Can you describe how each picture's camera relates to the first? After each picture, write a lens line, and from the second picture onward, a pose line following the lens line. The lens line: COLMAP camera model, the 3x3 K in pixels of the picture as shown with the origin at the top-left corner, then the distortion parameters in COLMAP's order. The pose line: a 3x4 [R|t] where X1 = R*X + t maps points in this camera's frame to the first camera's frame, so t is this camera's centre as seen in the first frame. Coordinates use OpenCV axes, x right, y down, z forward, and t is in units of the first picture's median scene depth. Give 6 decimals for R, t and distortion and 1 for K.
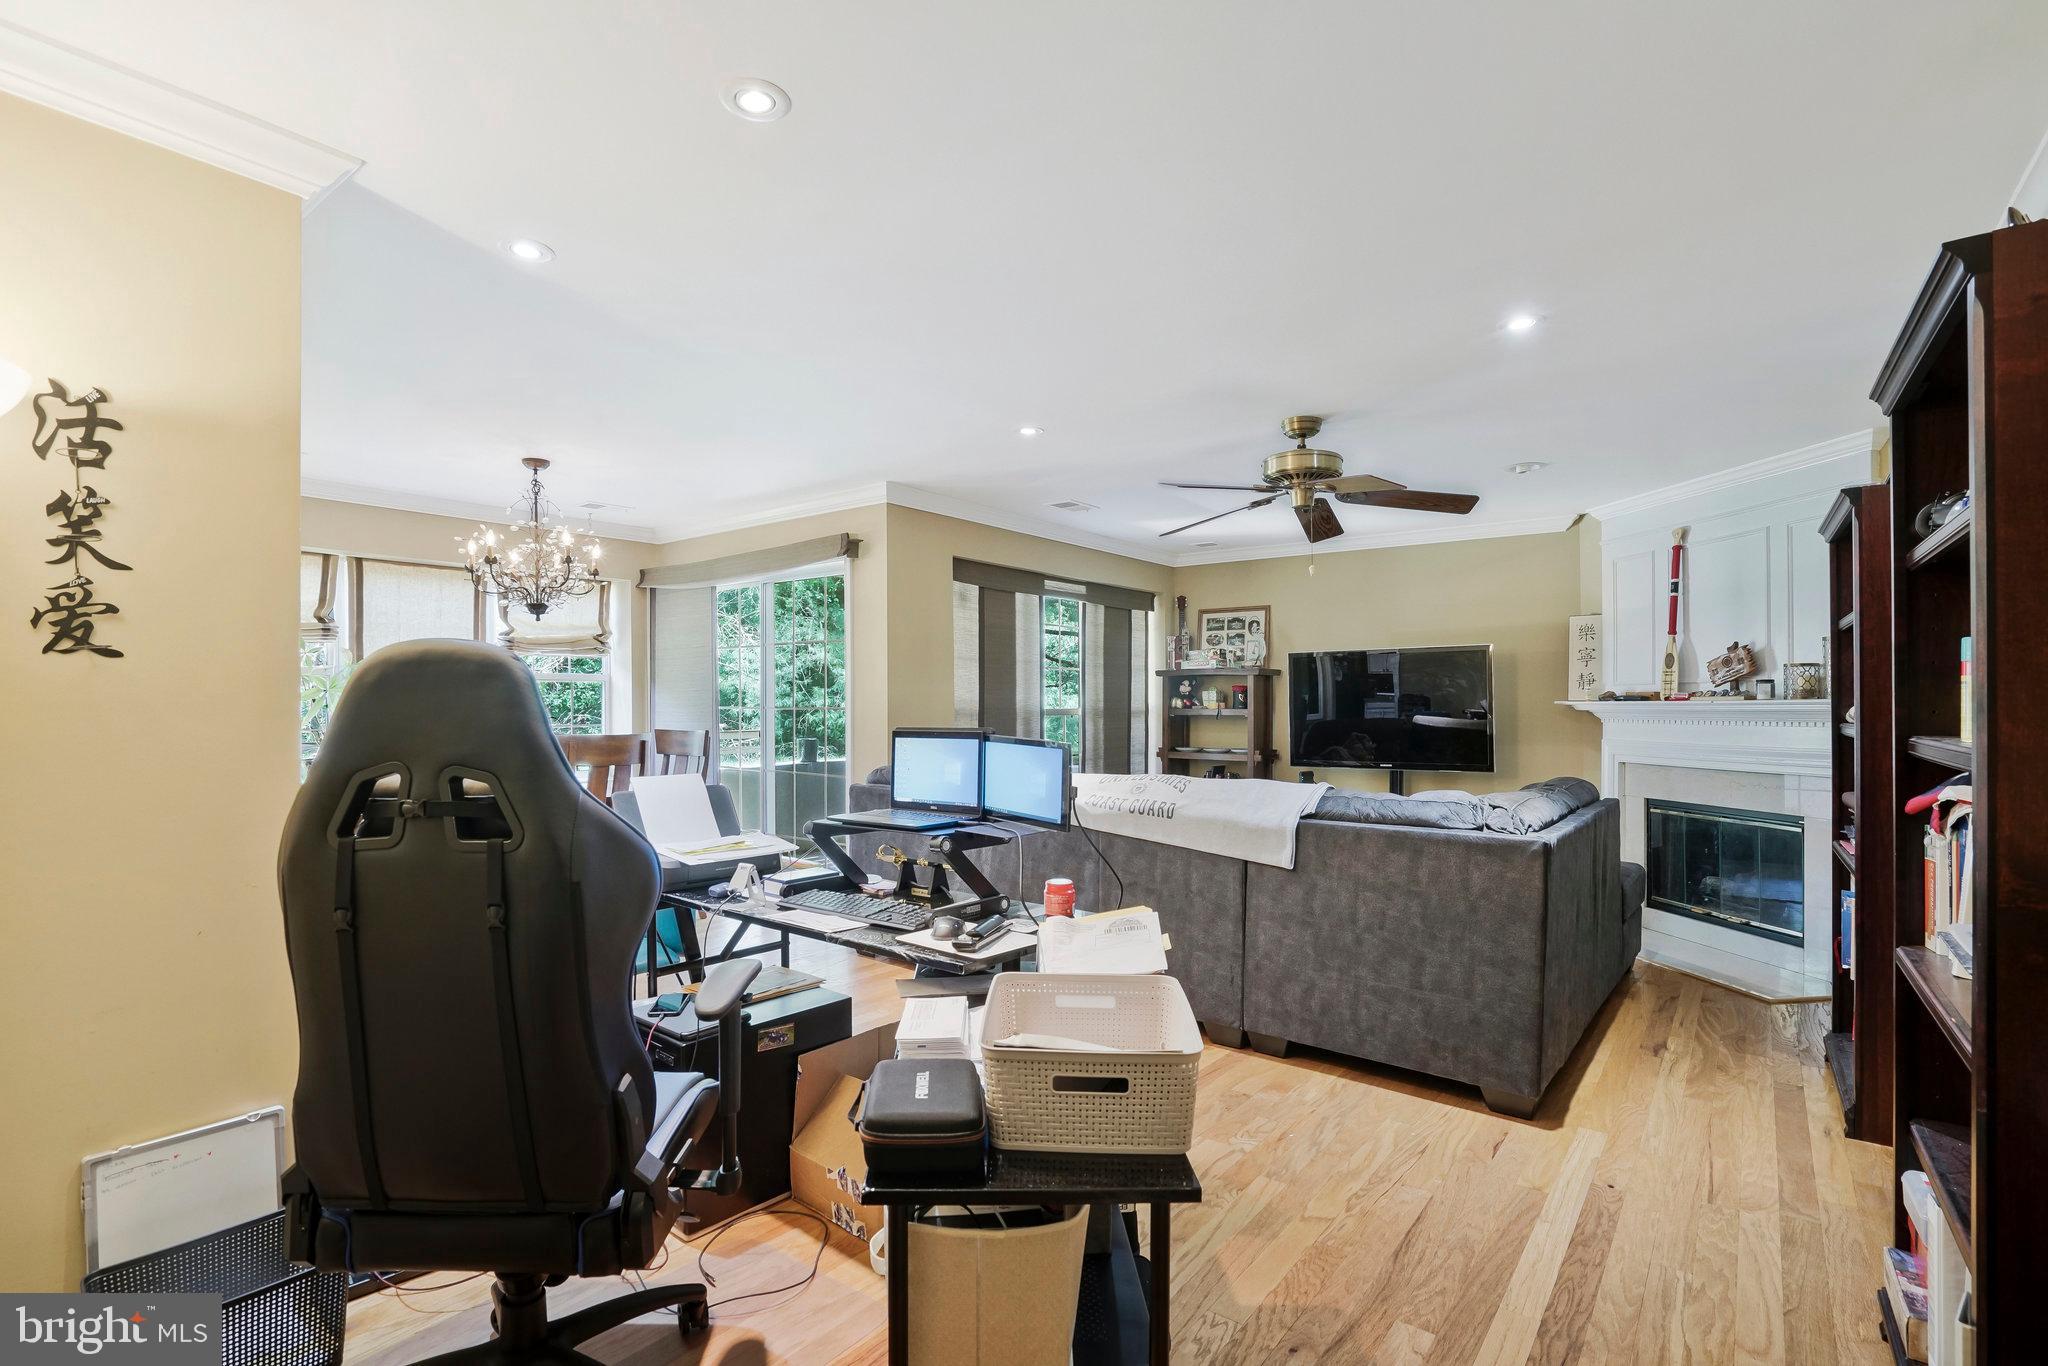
lens RADIAL K [[988.2, 0, 968.4], [0, 988.2, 660.5], [0, 0, 1]] dist [-0.001017, 0.000024]
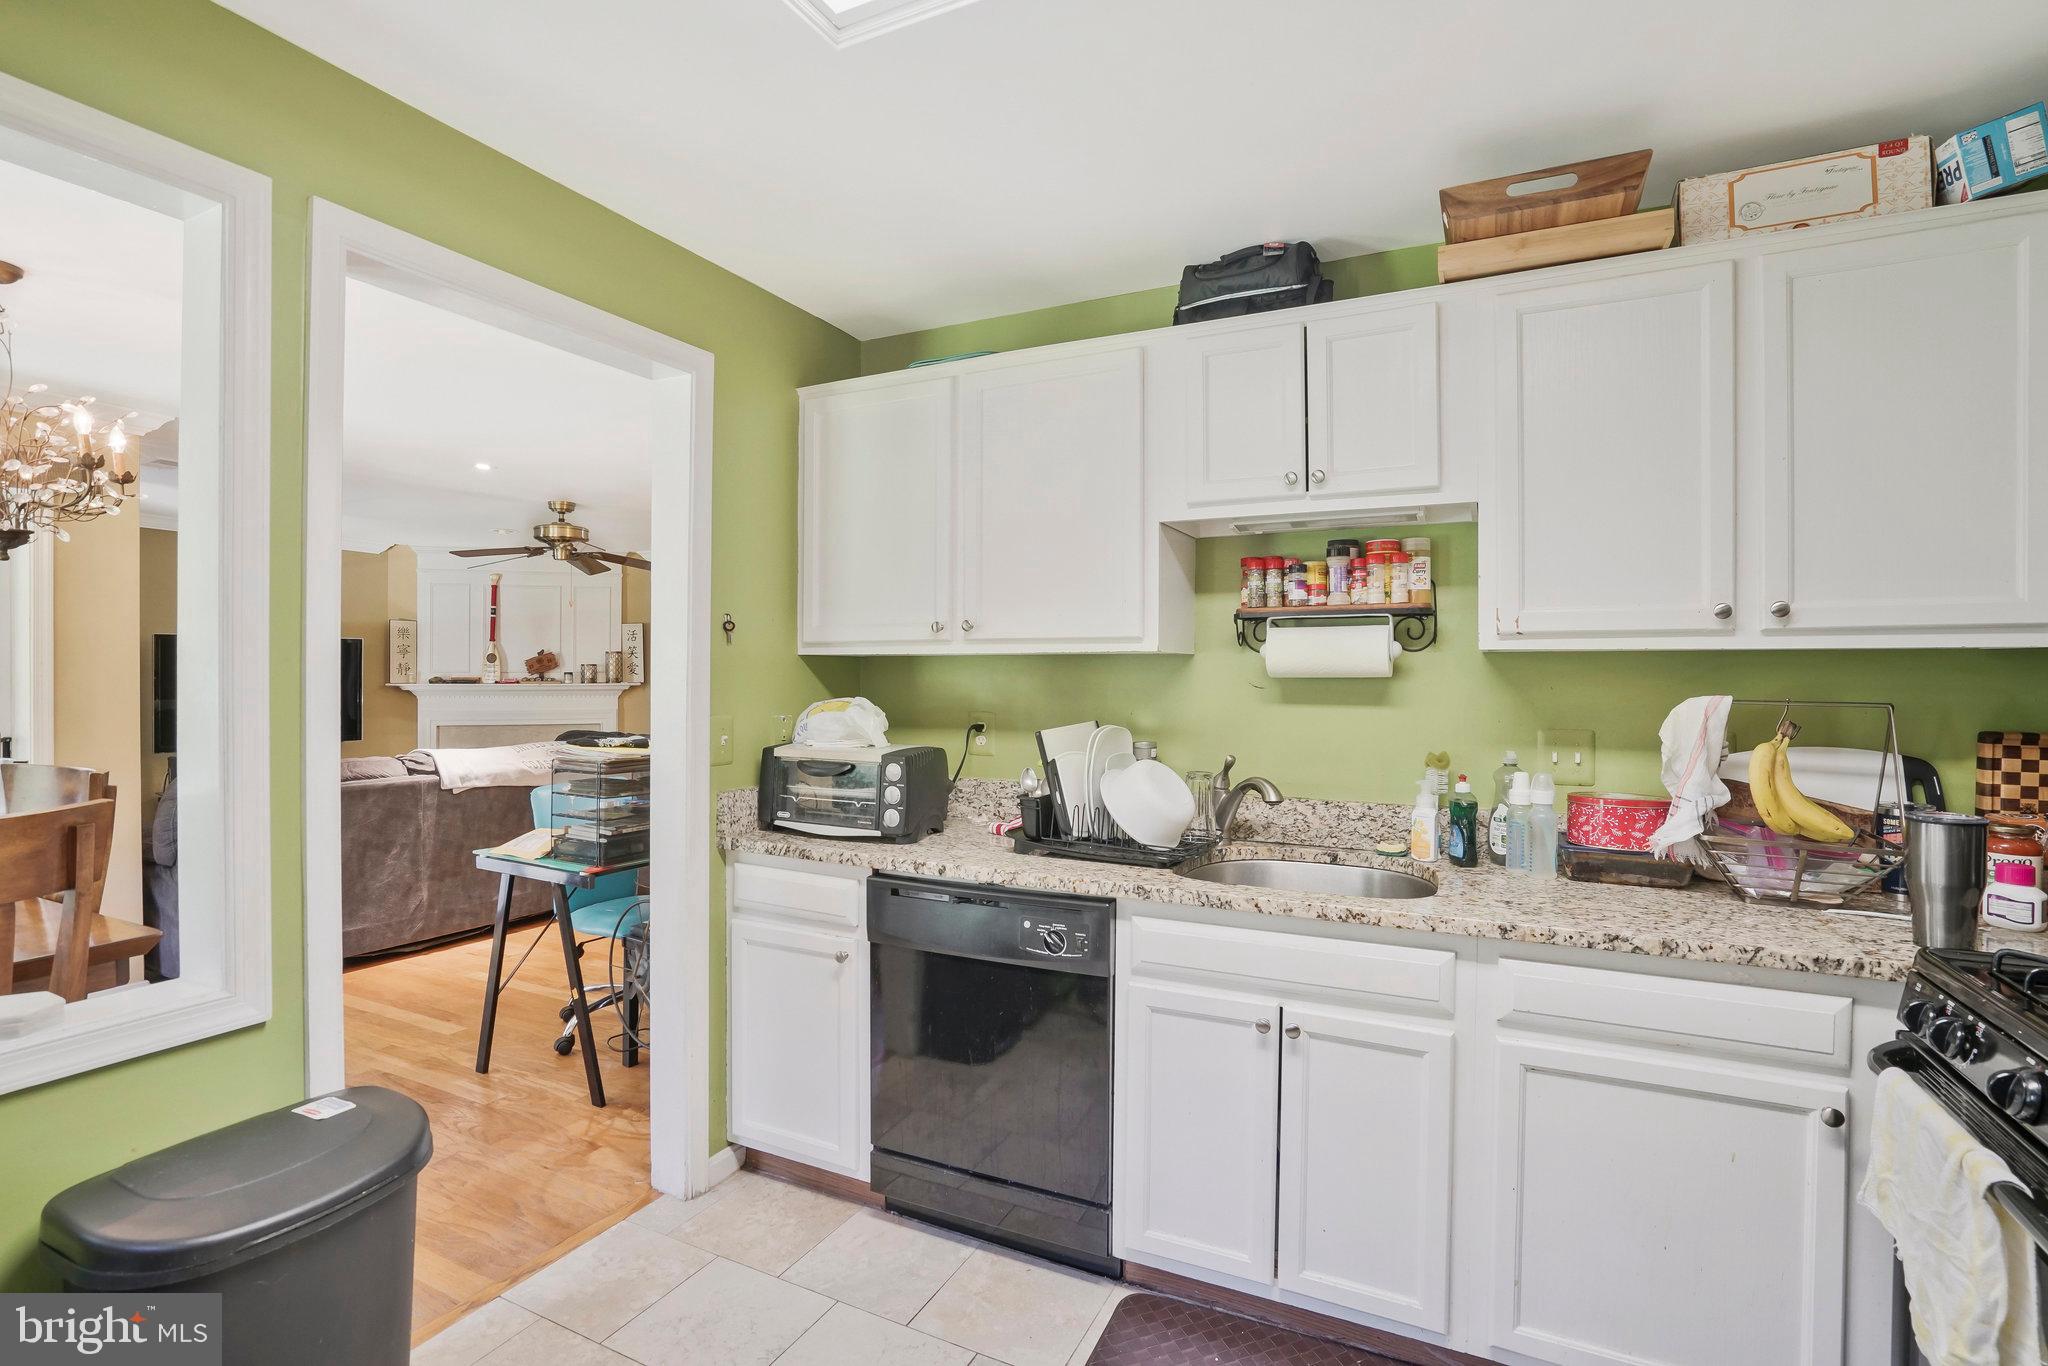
lens RADIAL K [[988.2, 0, 968.4], [0, 988.2, 660.5], [0, 0, 1]] dist [-0.001017, 0.000024]
pose [[-0.183490, -0.001962, 0.983020, -0.935663], [-0.054638, 0.998473, -0.008205, -0.023596], [-0.981502, -0.055216, -0.183317, 0.519190]]
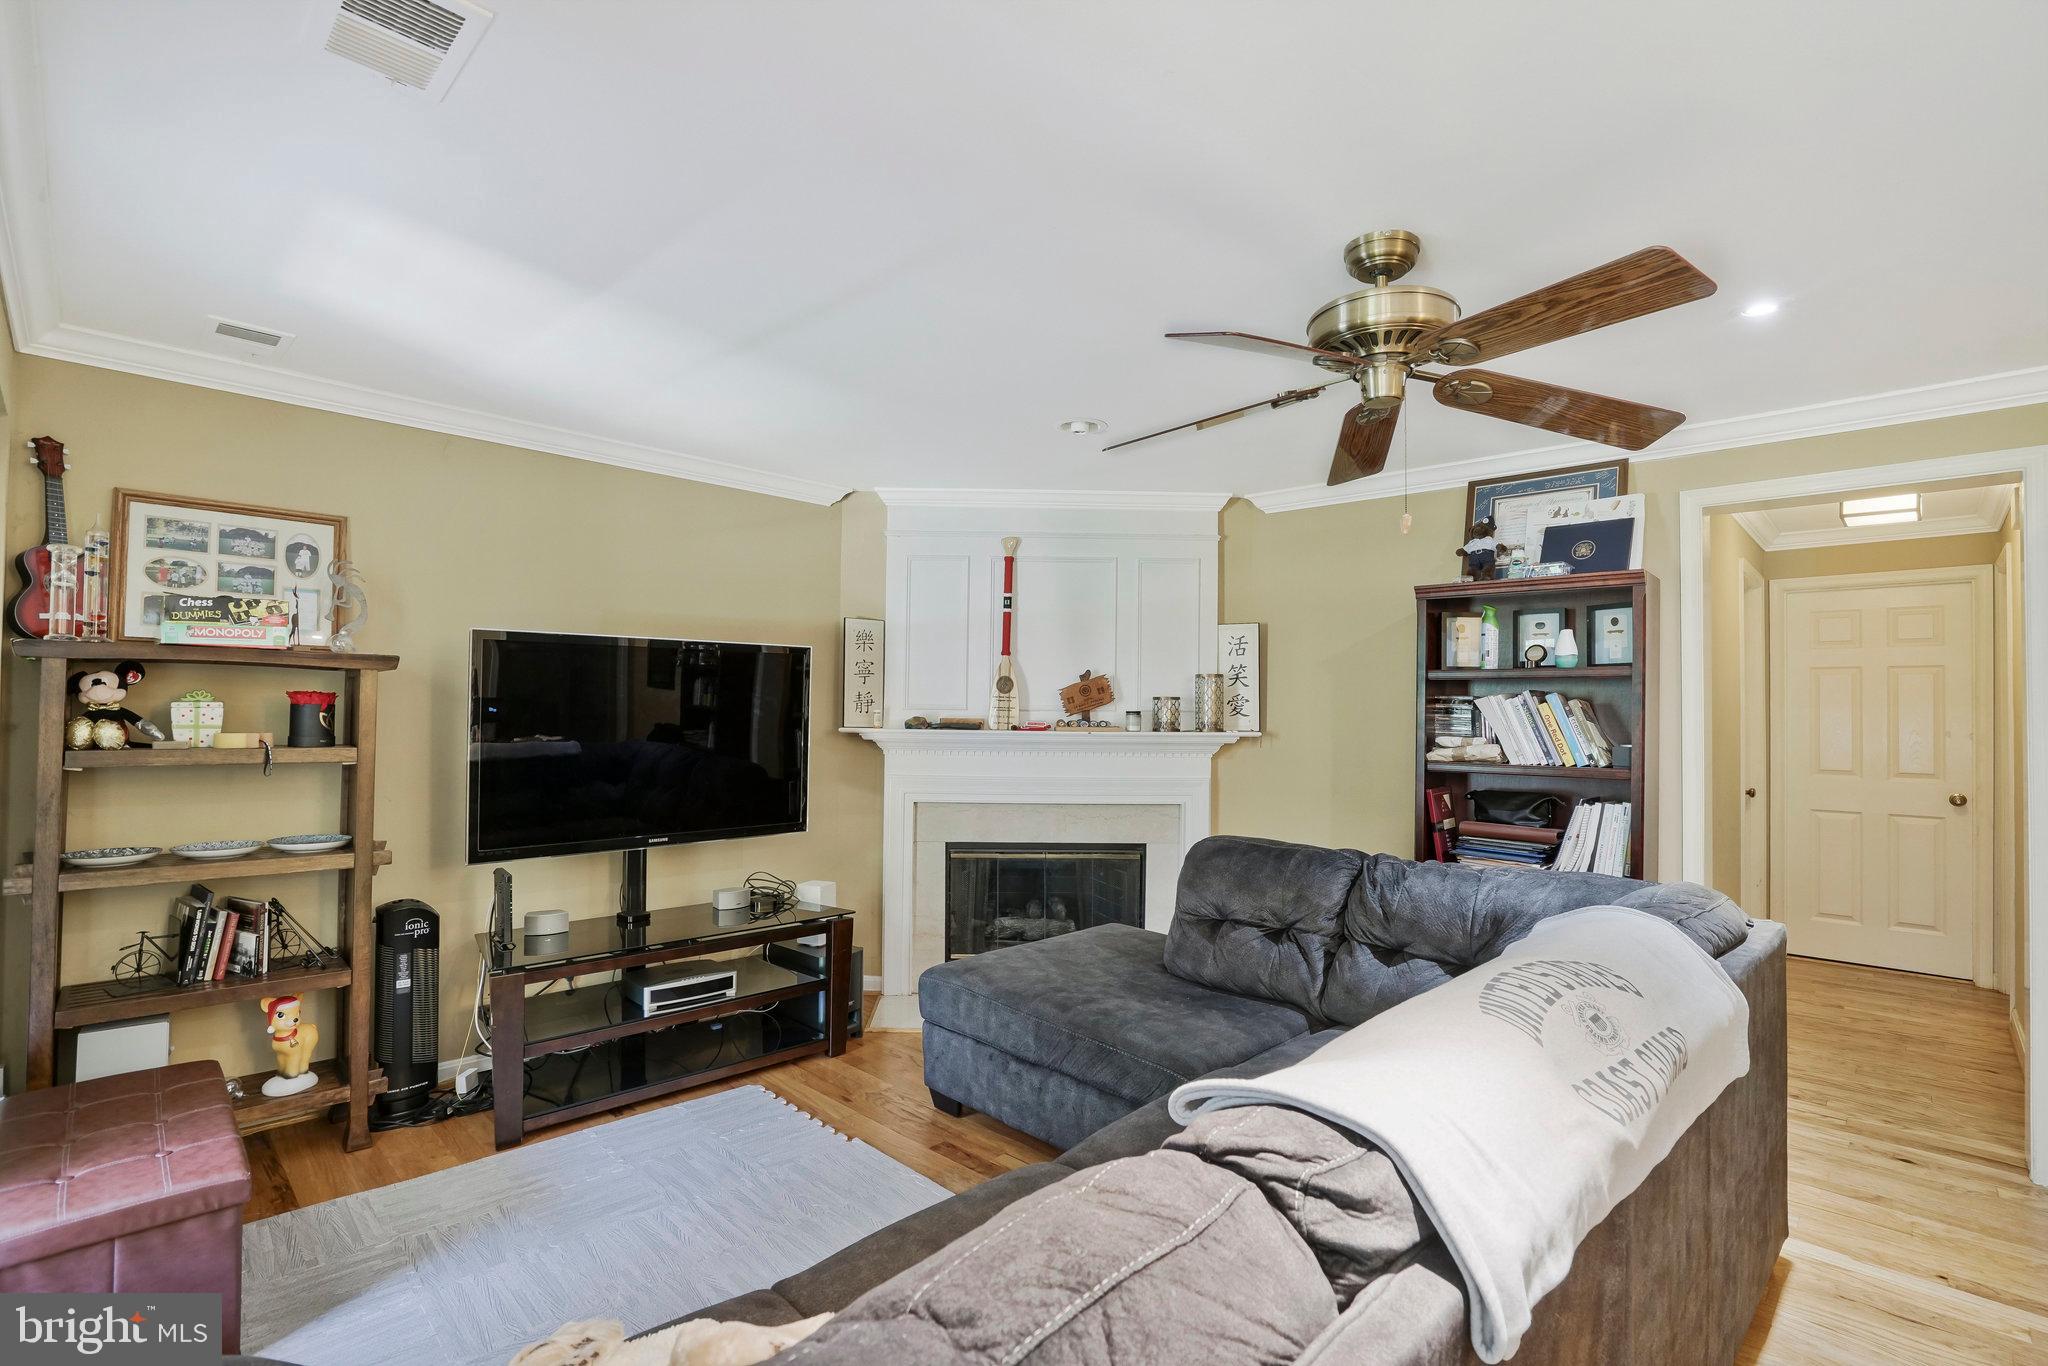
lens RADIAL K [[970.0, 0, 1024.0], [0, 970.0, 683.0], [0, 0, 1]] dist [0.000245, 0.000194]
pose [[0.099068, 0.024450, 0.994780, -0.149397], [-0.062741, 0.997862, -0.018277, 0.012902], [-0.993101, -0.060603, 0.100390, 0.856854]]
